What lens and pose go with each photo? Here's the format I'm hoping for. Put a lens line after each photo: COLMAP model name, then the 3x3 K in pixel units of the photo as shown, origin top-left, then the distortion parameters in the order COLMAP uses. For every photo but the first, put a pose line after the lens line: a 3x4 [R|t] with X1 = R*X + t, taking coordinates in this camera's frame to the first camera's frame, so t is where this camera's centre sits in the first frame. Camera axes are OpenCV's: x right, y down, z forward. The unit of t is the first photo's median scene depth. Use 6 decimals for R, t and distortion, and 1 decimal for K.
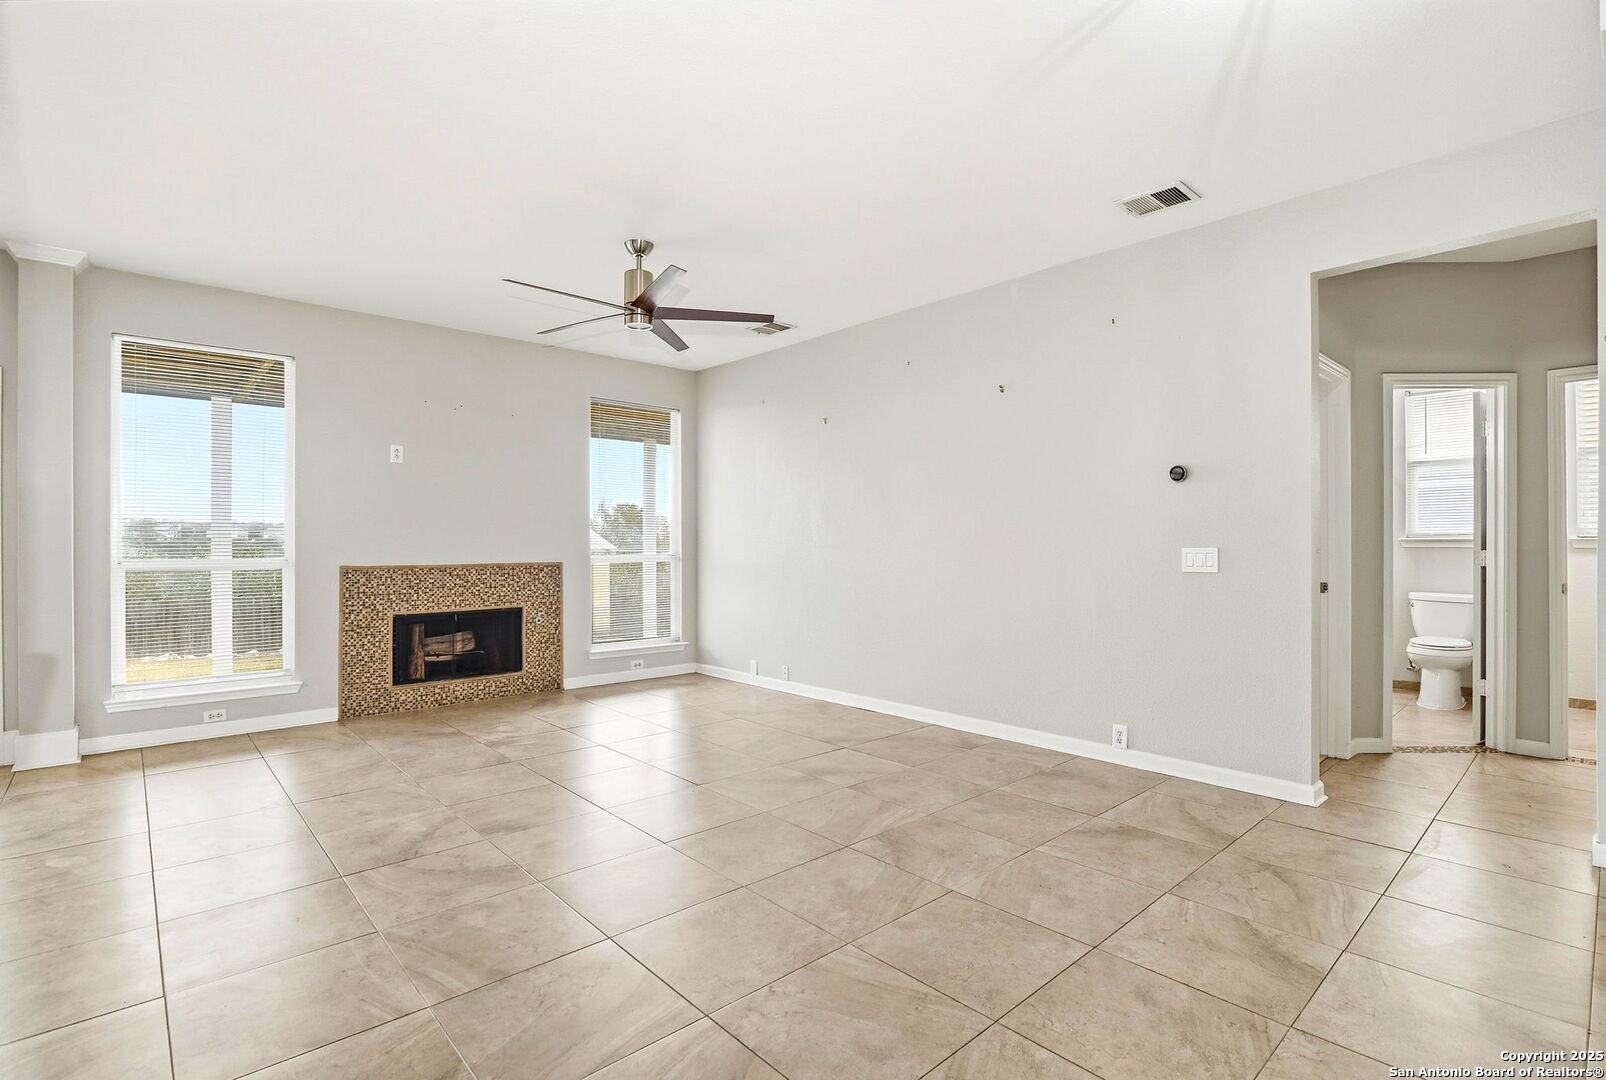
lens RADIAL K [[756.6, 0, 812.0], [0, 756.6, 538.5], [0, 0, 1]] dist [-0.008039, 0.000018]
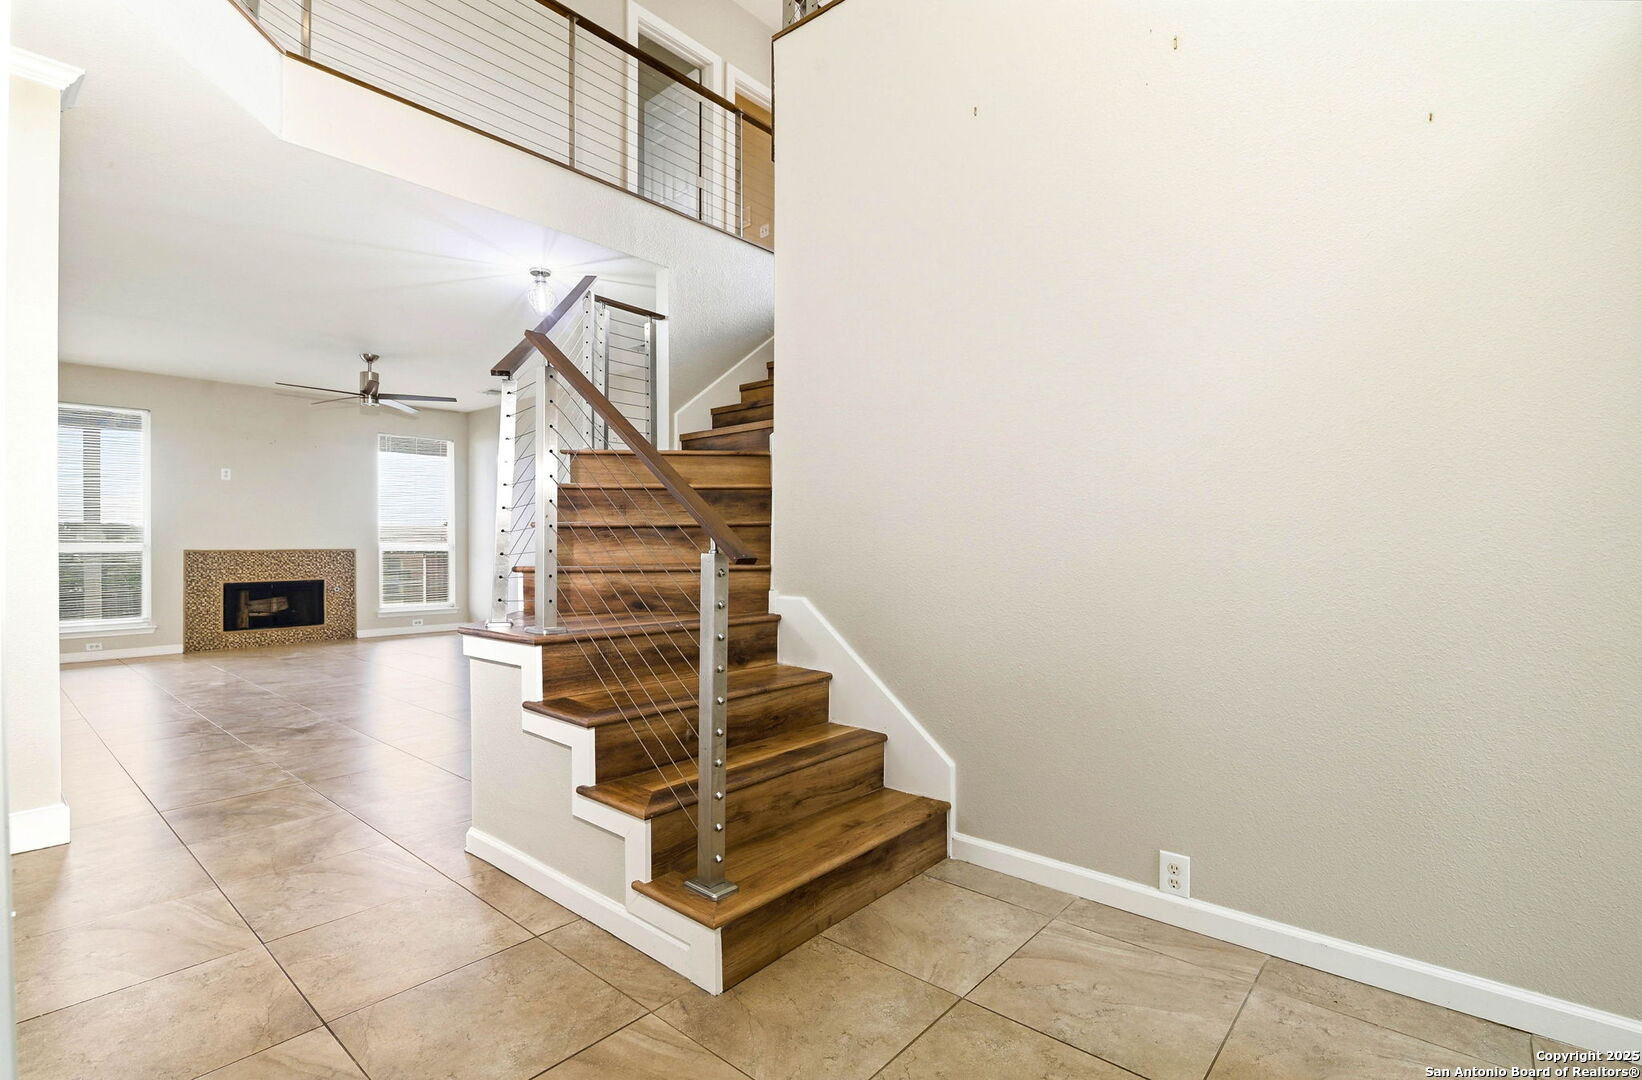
lens RADIAL K [[768.5, 0, 814.4], [0, 768.5, 544.2], [0, 0, 1]] dist [-0.002040, -0.000526]
pose [[0.994258, -0.003118, 0.106962, 0.421547], [0.002526, 0.999981, 0.005670, 0.018393], [-0.106978, -0.005367, 0.994247, -0.598938]]
